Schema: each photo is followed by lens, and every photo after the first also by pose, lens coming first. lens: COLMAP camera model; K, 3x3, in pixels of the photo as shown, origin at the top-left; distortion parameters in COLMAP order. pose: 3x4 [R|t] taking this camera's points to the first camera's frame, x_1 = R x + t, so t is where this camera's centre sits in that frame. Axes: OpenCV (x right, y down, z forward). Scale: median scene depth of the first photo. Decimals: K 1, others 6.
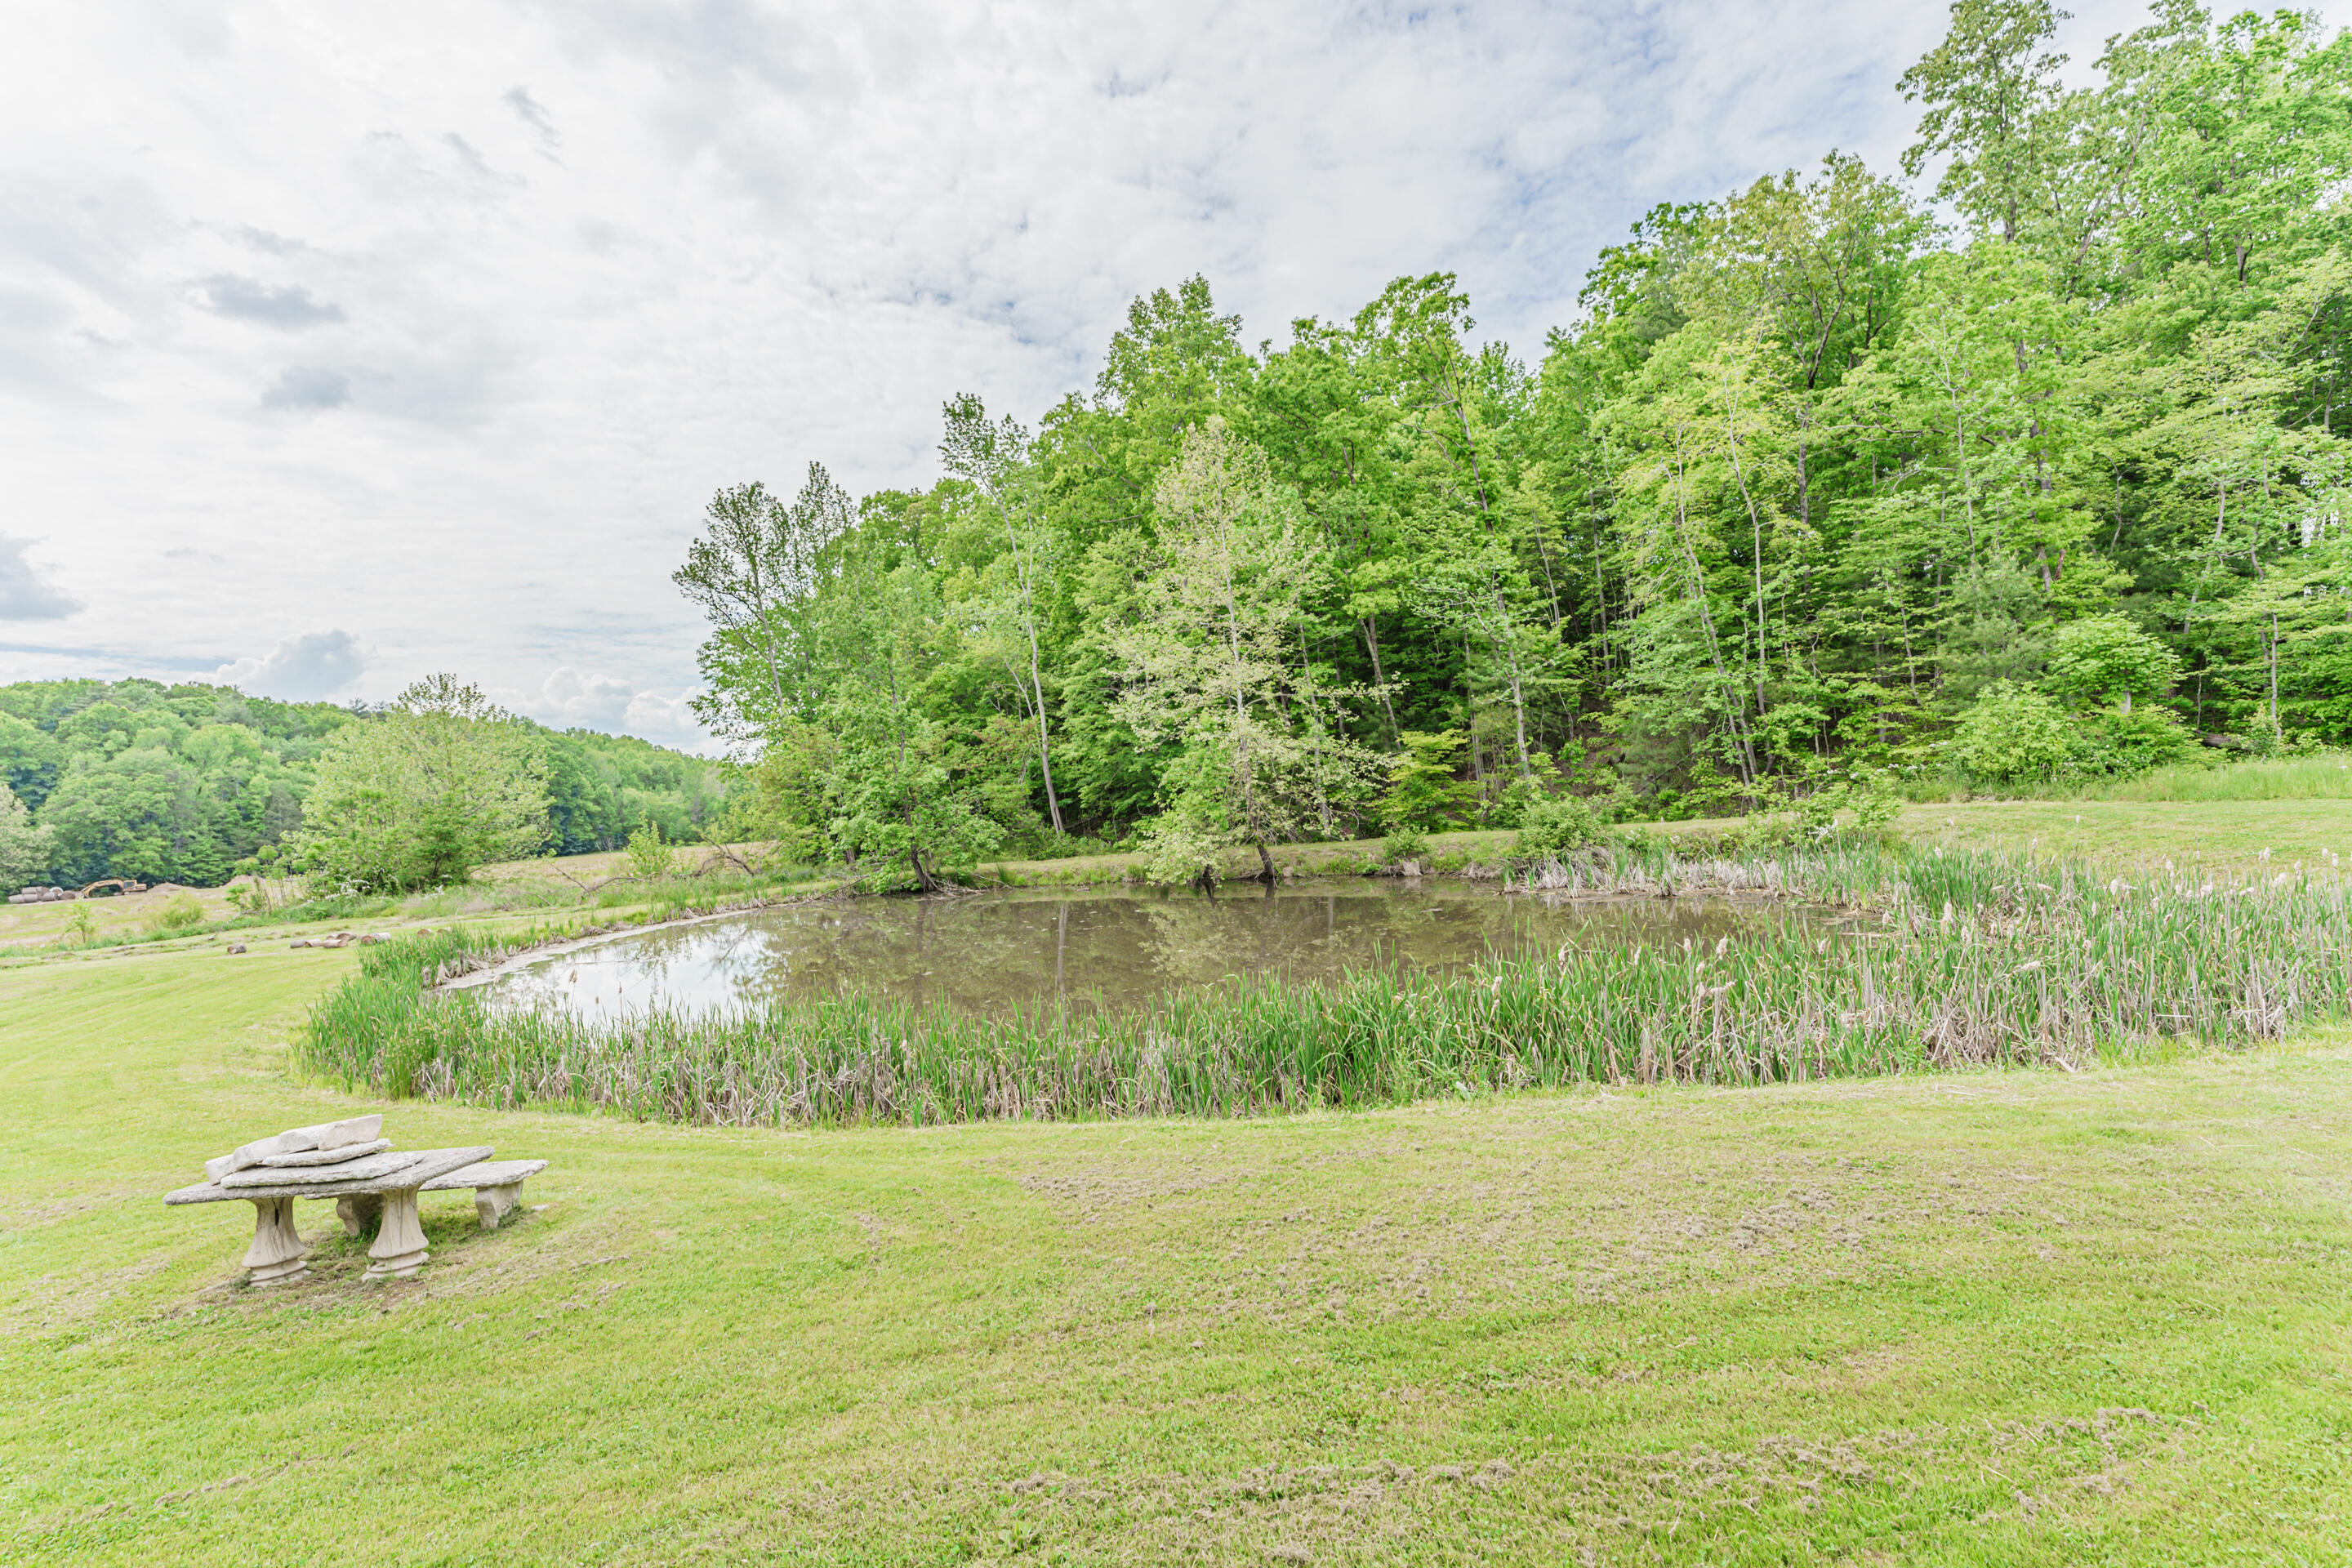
lens RADIAL K [[995.1, 0, 1178.6], [0, 995.1, 798.9], [0, 0, 1]] dist [0.000990, -0.000685]
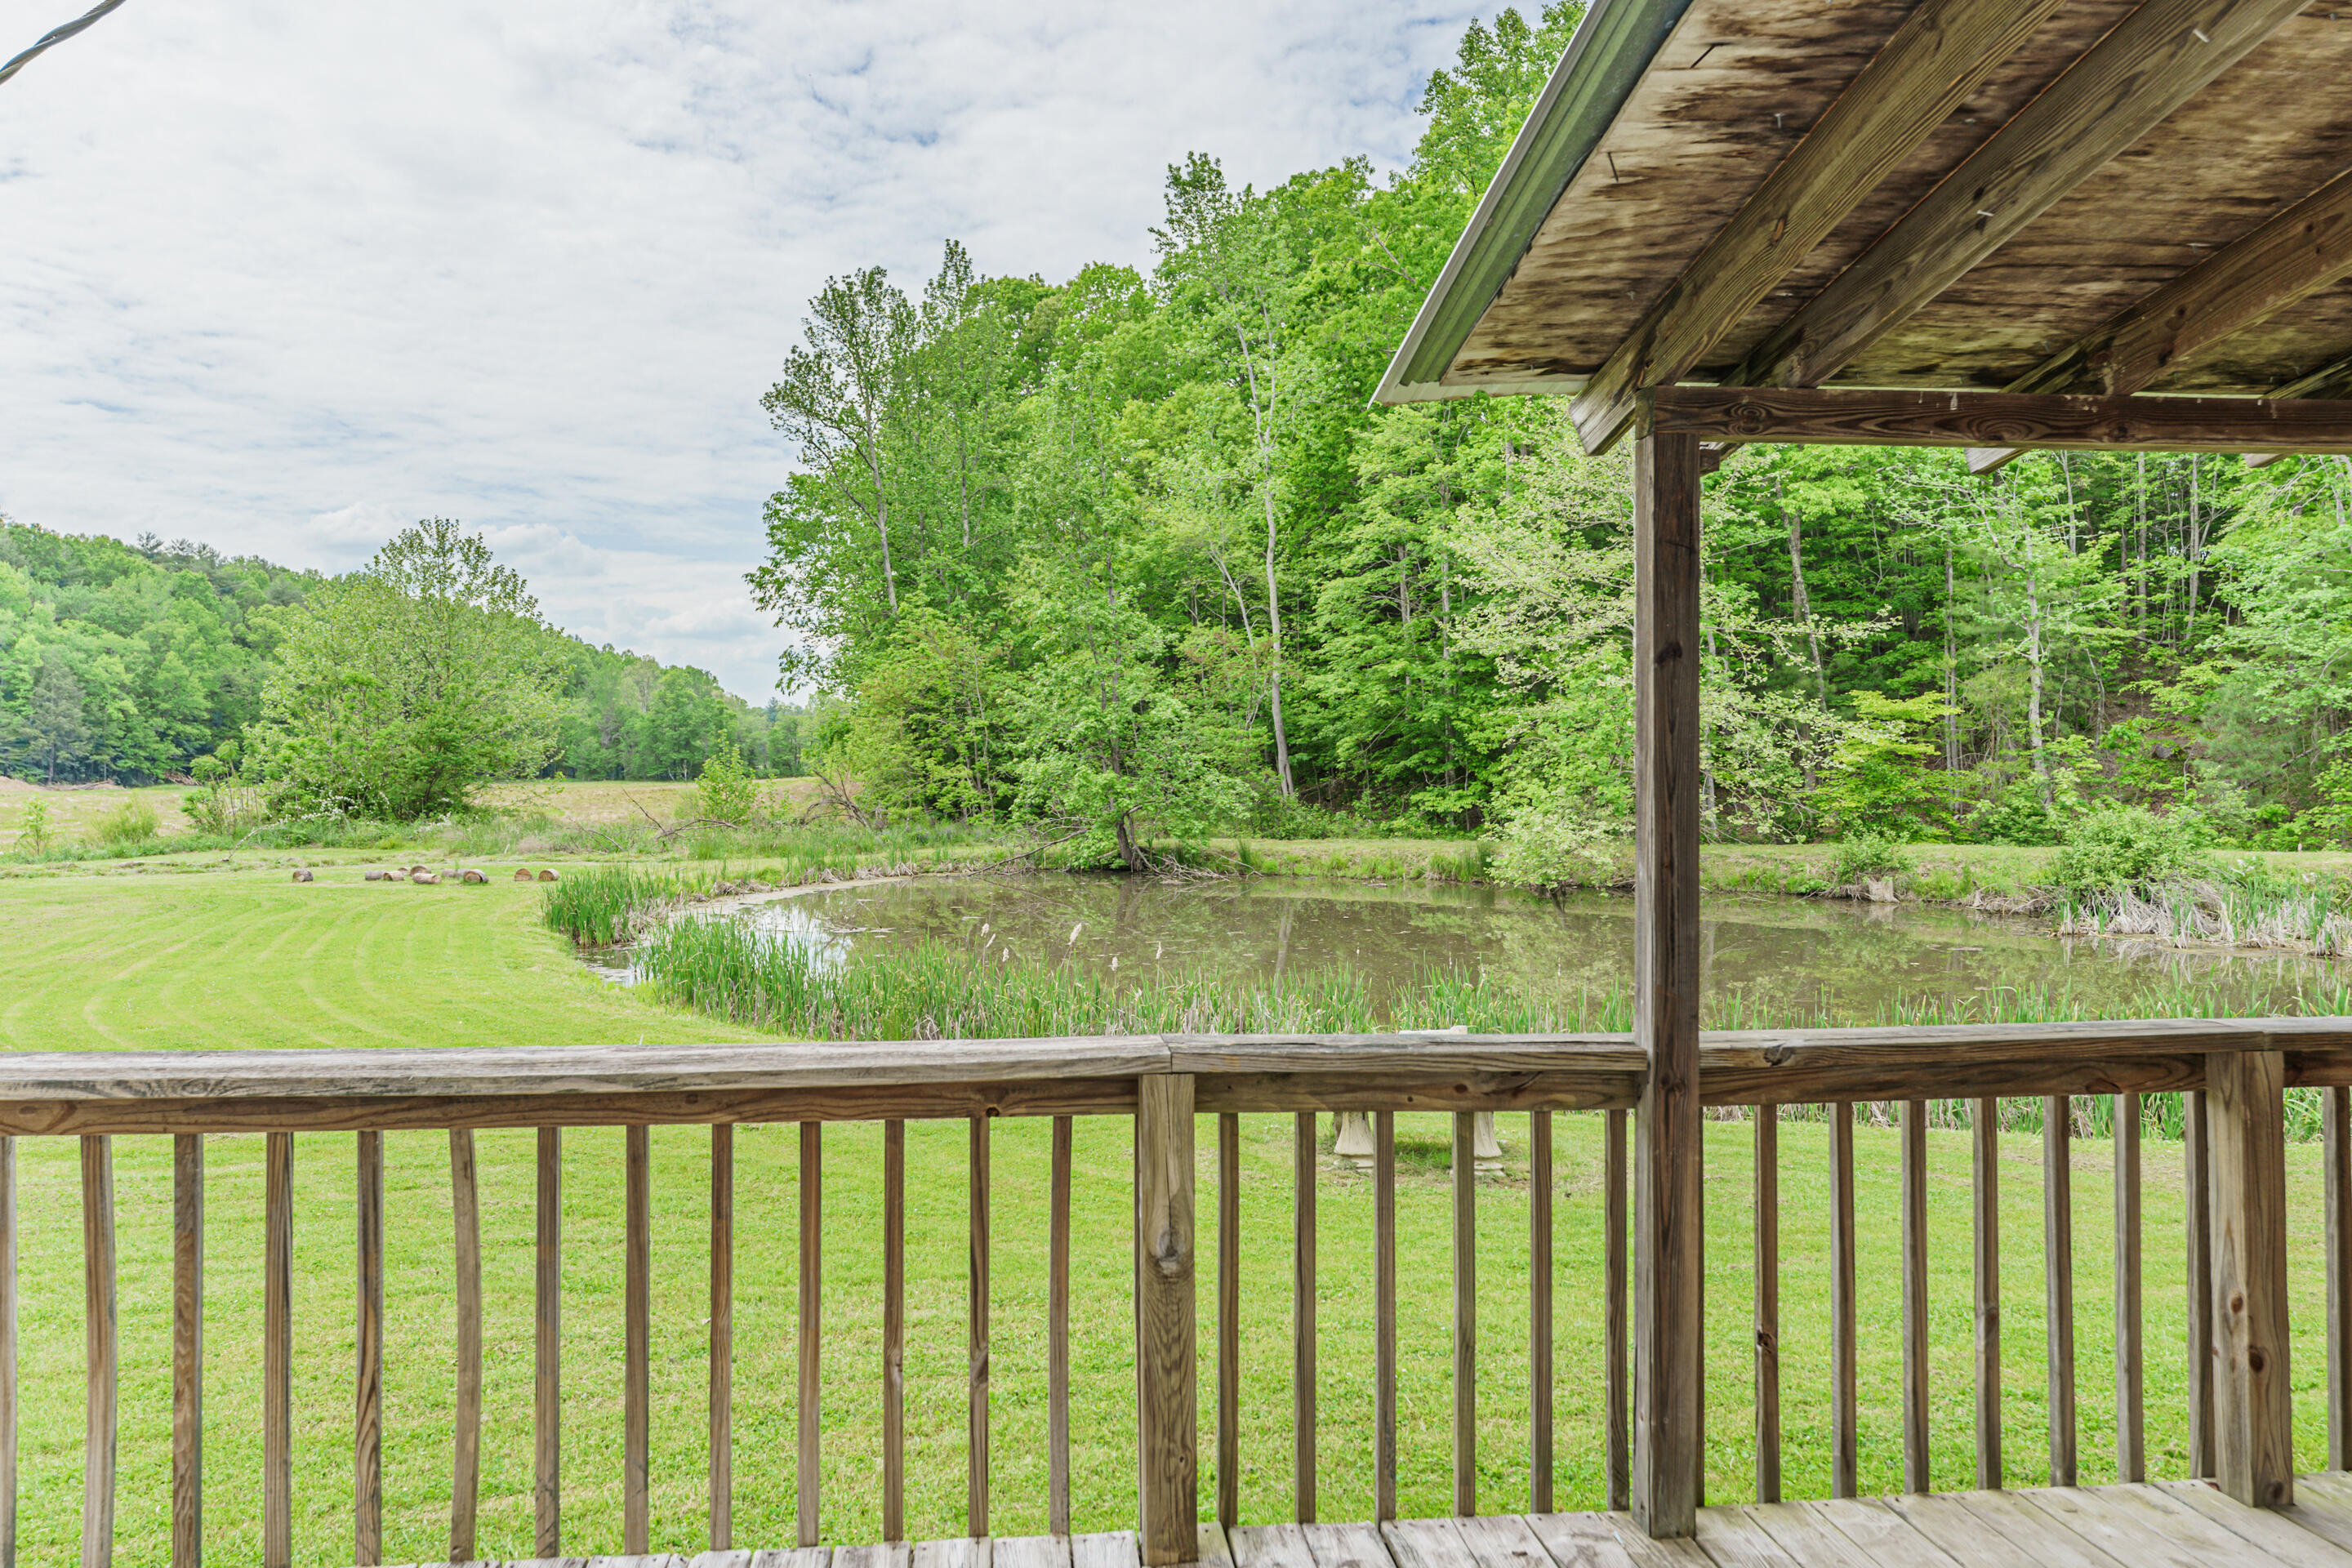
lens RADIAL K [[1558.2, 0, 1164.2], [0, 1558.2, 789.8], [0, 0, 1]] dist [0.003212, -0.003806]
pose [[0.993446, 0.072287, -0.088542, -0.141952], [-0.070445, 0.997233, 0.023754, 0.007808], [0.090014, -0.017361, 0.995789, -0.100010]]
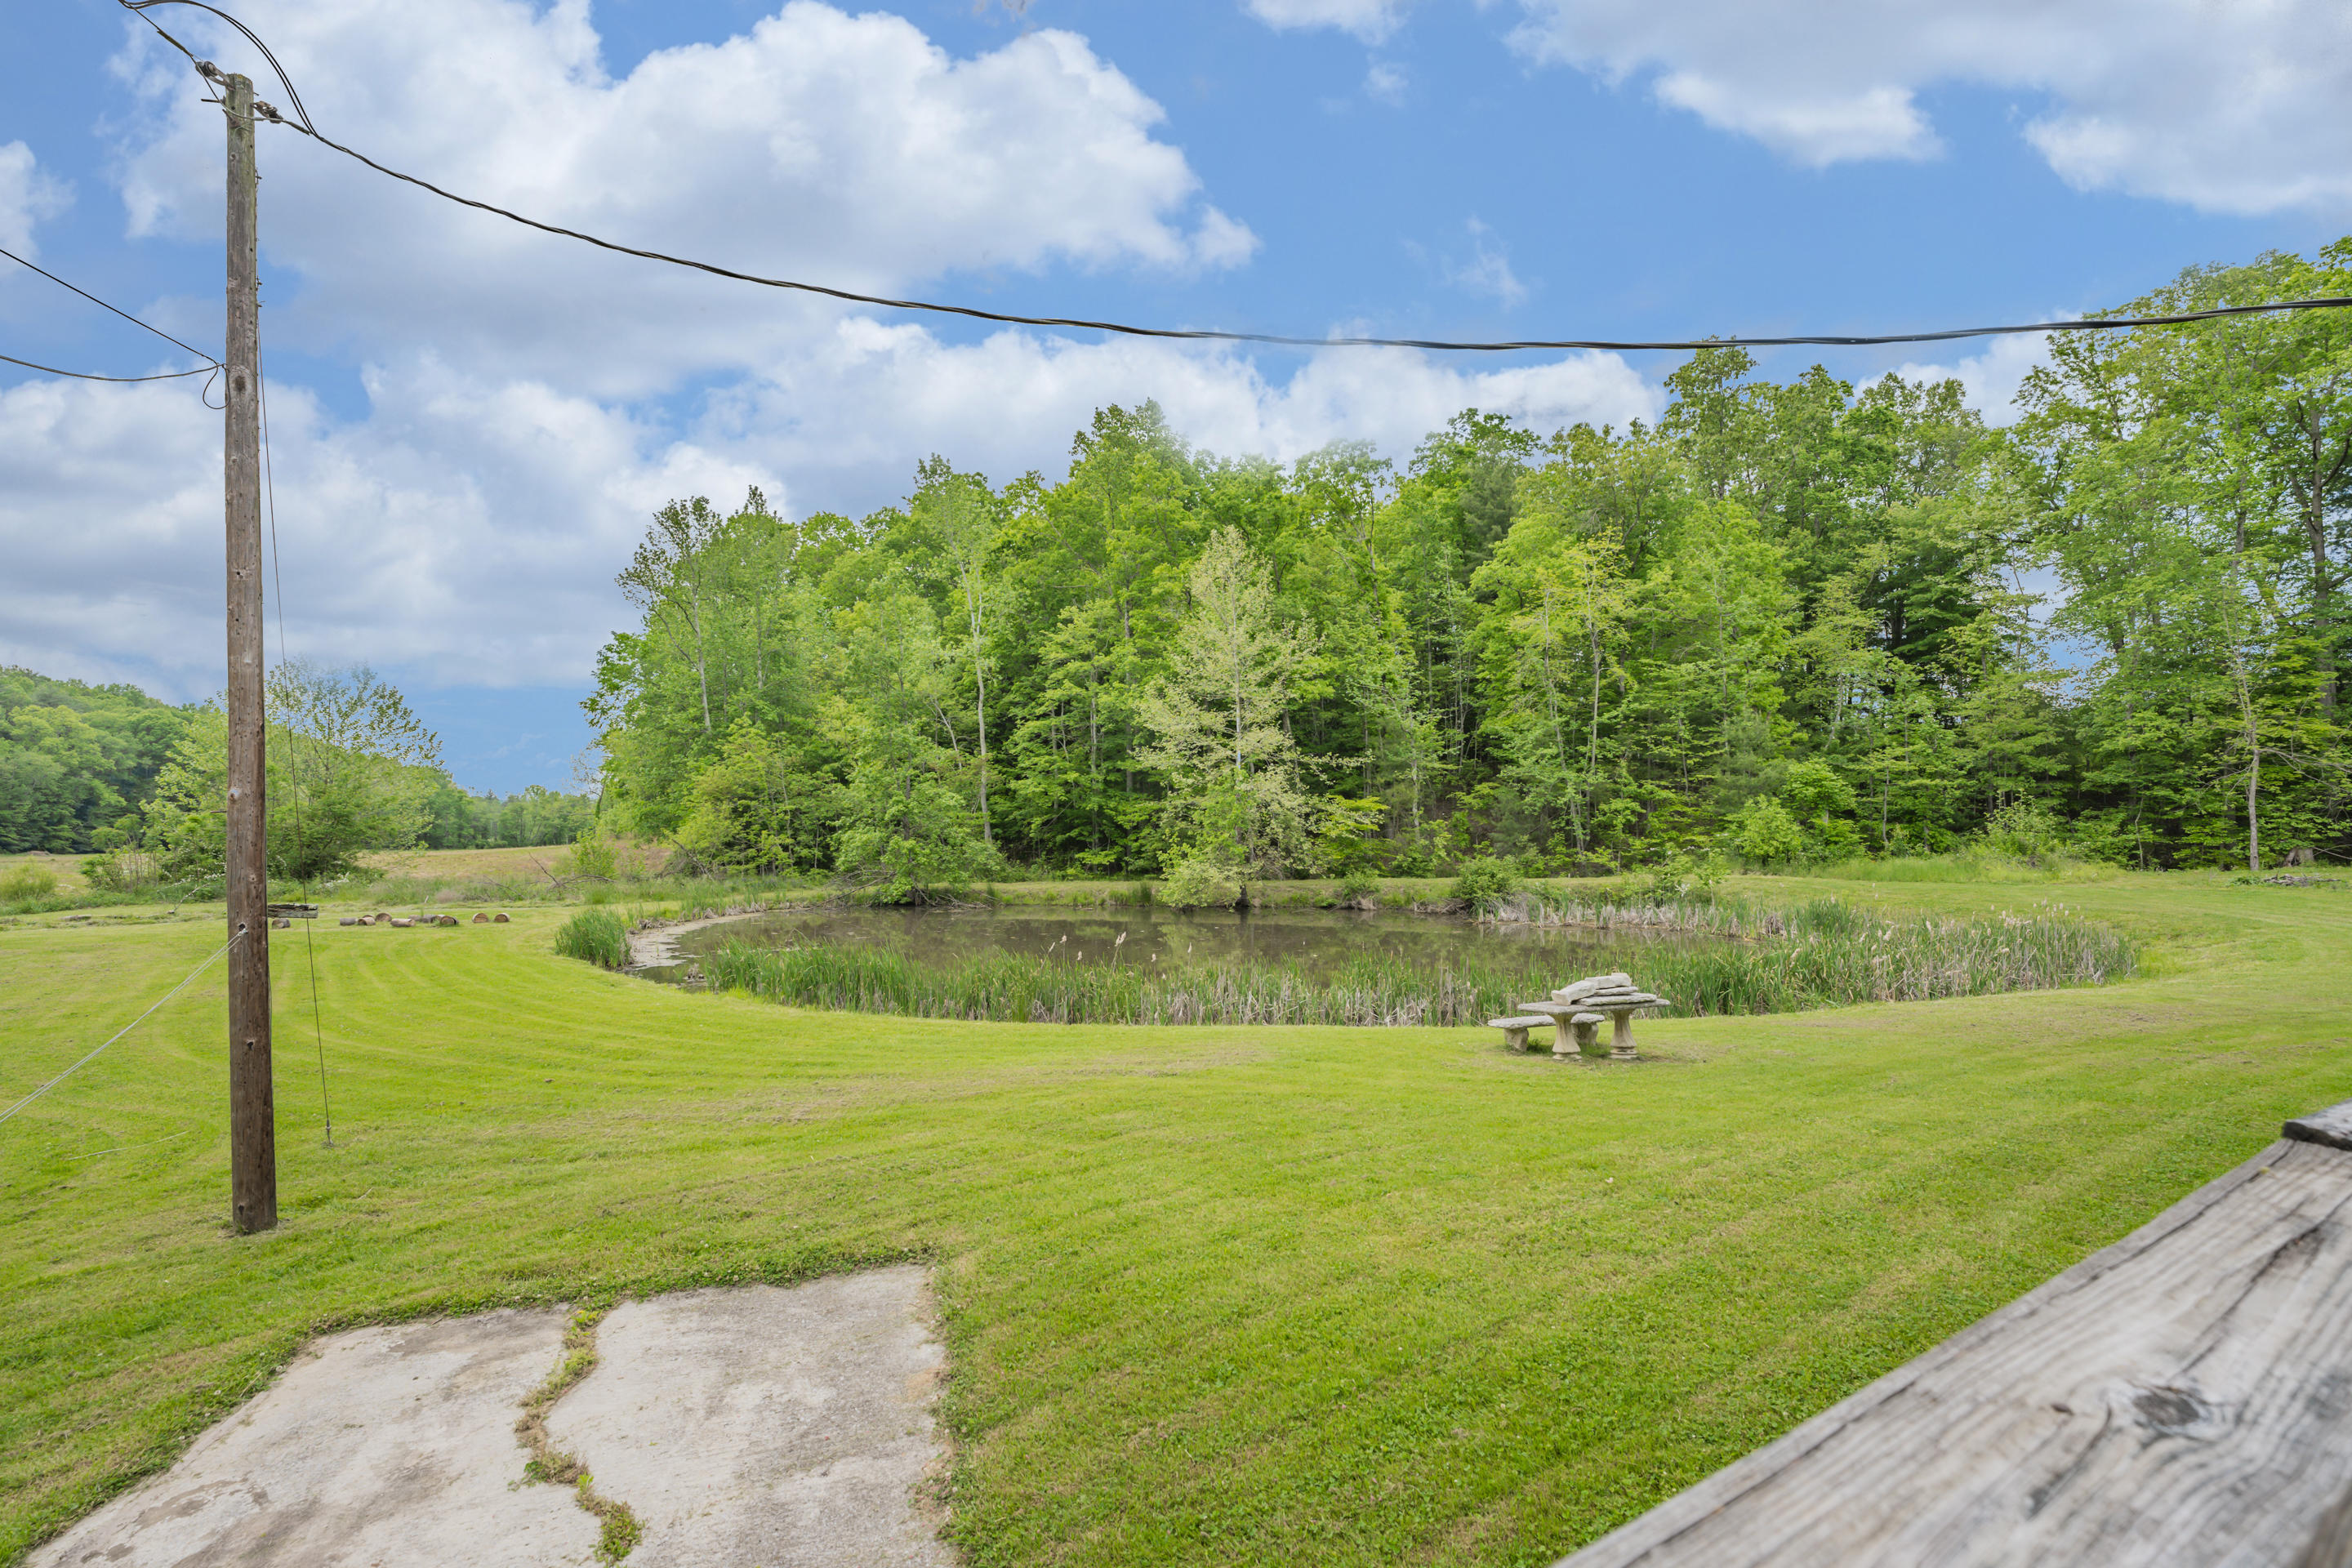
lens RADIAL K [[952.1, 0, 1167.0], [0, 952.1, 789.5], [0, 0, 1]] dist [-0.024740, -0.000012]
pose [[0.953864, 0.084882, 0.287992, -0.309473], [-0.067311, 0.995246, -0.070393, 0.022926], [-0.292598, 0.047760, 0.955042, -0.071653]]
